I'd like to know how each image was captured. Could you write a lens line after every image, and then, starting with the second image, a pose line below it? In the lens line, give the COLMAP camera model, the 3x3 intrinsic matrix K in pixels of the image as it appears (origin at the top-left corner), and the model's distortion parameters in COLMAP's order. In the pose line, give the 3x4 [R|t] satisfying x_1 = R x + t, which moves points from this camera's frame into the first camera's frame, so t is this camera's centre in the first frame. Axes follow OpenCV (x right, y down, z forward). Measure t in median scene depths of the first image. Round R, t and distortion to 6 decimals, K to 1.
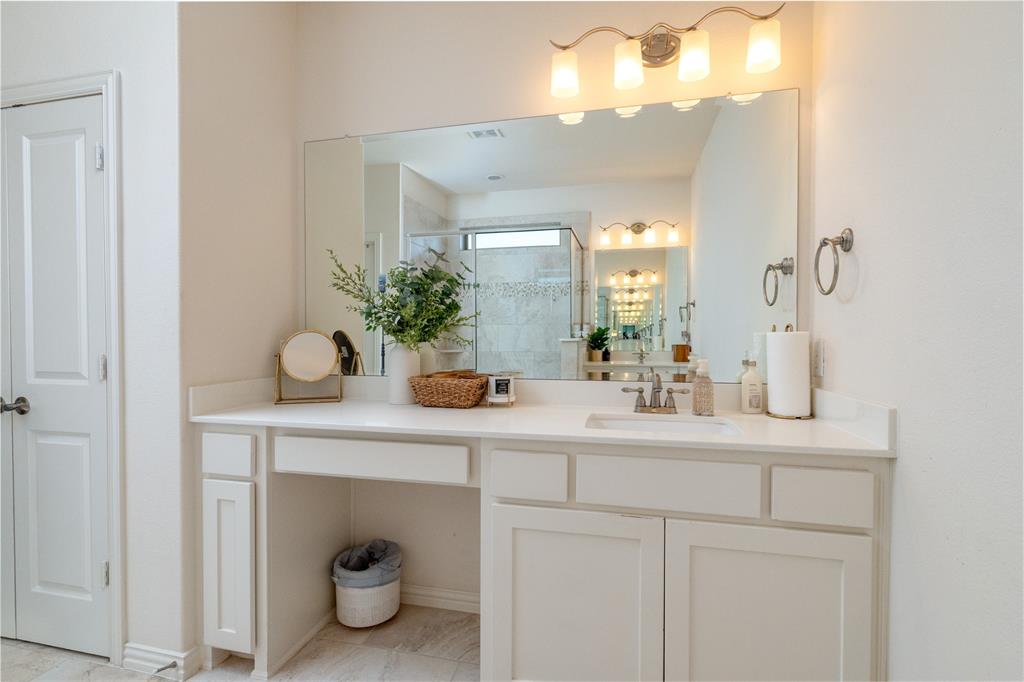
lens RADIAL K [[547.0, 0, 512.0], [0, 547.0, 341.0], [0, 0, 1]] dist [0.017644, 0.000293]
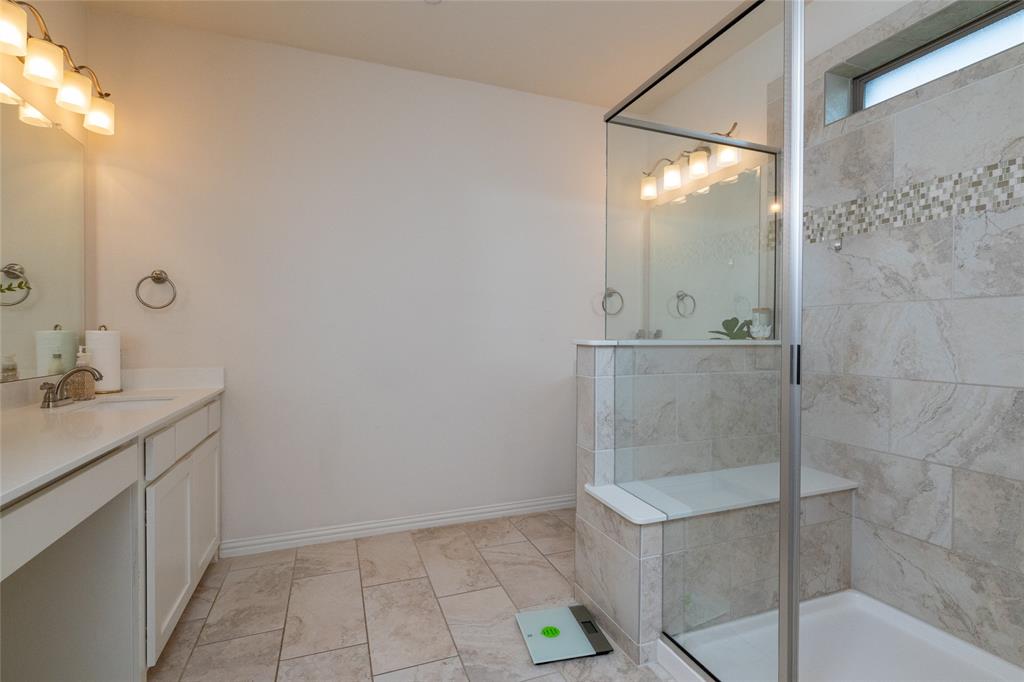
lens RADIAL K [[480.0, 0, 512.0], [0, 480.0, 341.0], [0, 0, 1]] dist [-0.000116, -0.000024]
pose [[0.587129, 0.009568, -0.809437, 1.033401], [-0.000187, 0.999932, 0.011684, 0.003642], [0.809493, -0.006708, 0.587091, -0.286044]]
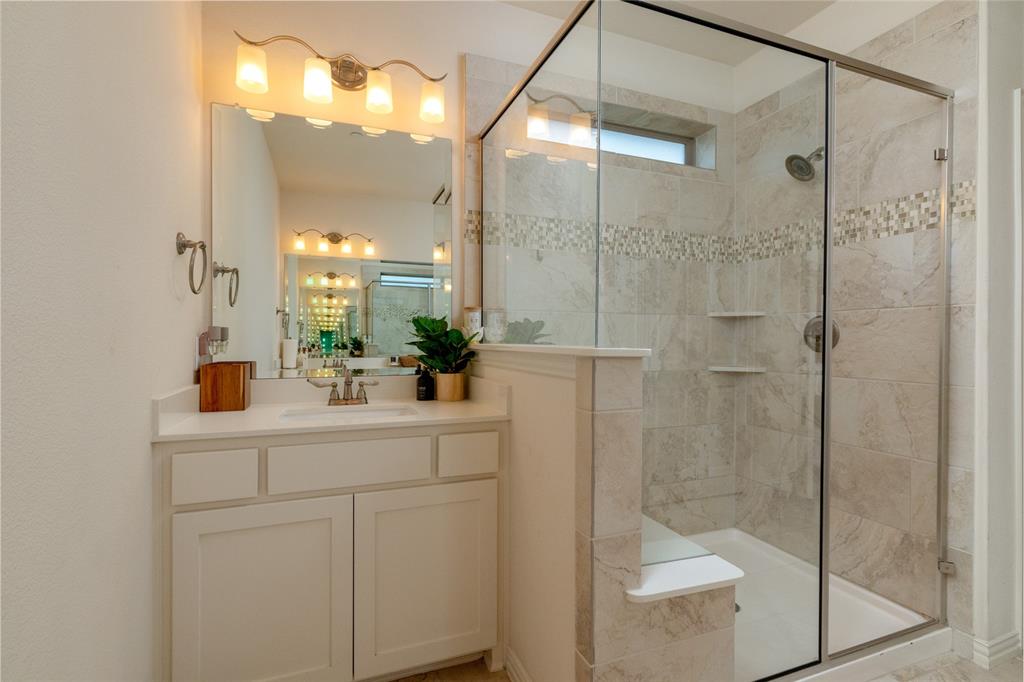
lens RADIAL K [[480.0, 0, 512.0], [0, 480.0, 341.0], [0, 0, 1]] dist [-0.000116, -0.000024]
pose [[0.802554, -0.001929, 0.596577, -0.049397], [-0.003783, 0.999958, 0.008322, -0.000401], [-0.596568, -0.008936, 0.802513, 0.013906]]
